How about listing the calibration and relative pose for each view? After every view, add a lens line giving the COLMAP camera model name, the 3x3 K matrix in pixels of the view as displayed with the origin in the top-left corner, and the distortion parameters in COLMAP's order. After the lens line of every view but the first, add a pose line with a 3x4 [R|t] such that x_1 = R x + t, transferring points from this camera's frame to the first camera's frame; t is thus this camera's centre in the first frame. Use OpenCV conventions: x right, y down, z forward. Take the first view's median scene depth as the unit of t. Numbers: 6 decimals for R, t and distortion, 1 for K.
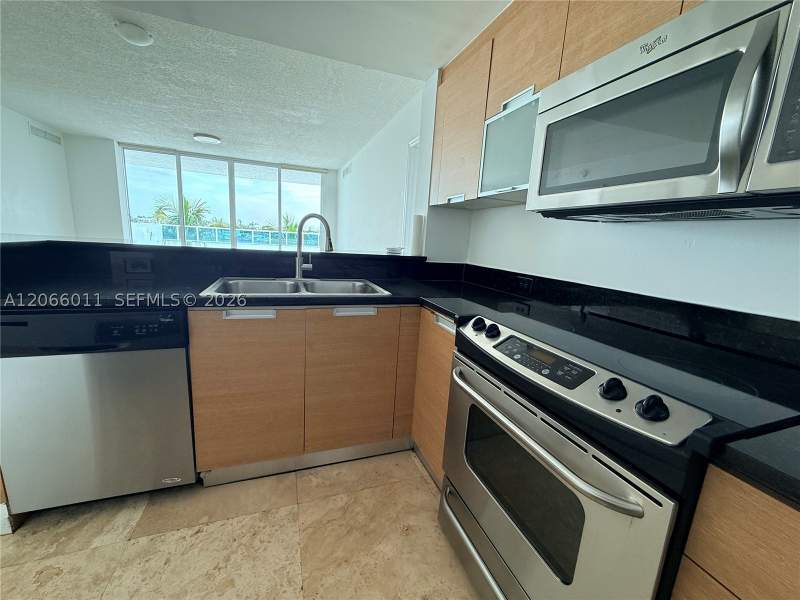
lens RADIAL K [[321.3, 0, 398.6], [0, 321.3, 300.7], [0, 0, 1]] dist [0.004468, 0.001195]
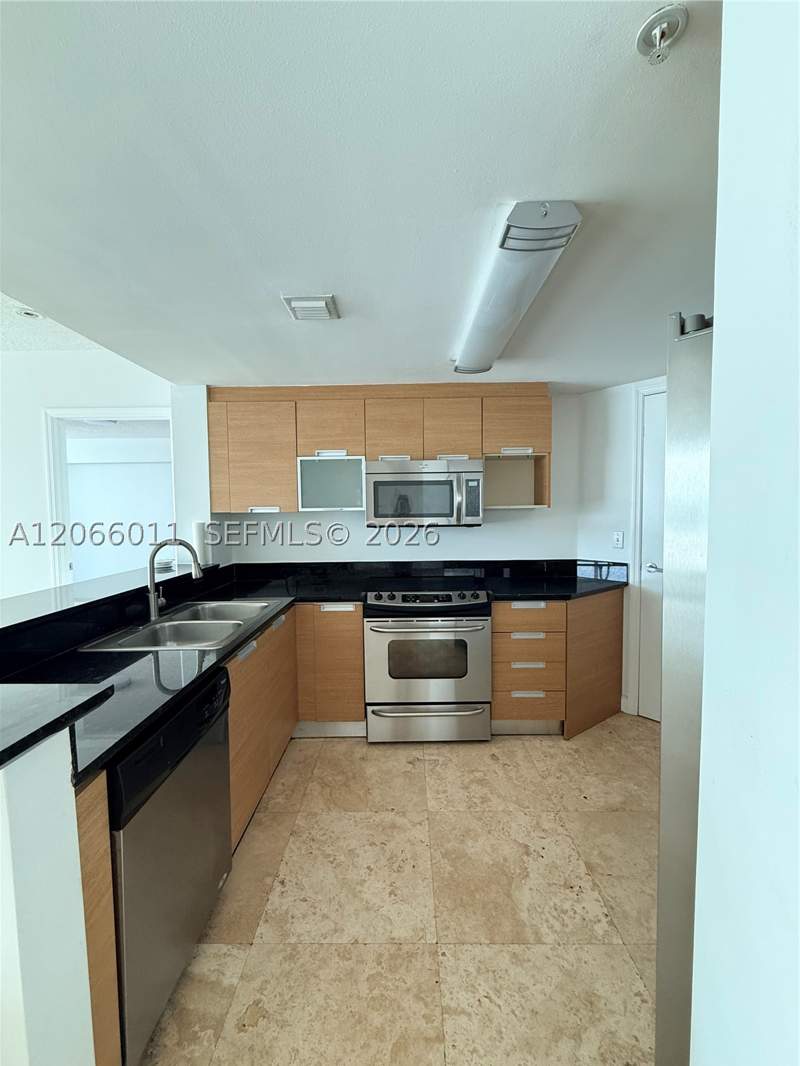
lens RADIAL K [[428.2, 0, 400.3], [0, 428.2, 535.2], [0, 0, 1]] dist [0.004468, 0.001195]
pose [[0.337002, -0.108625, 0.935217, -1.543291], [0.208697, 0.977230, 0.038301, -0.258290], [-0.918082, 0.182269, 0.351998, 0.041695]]
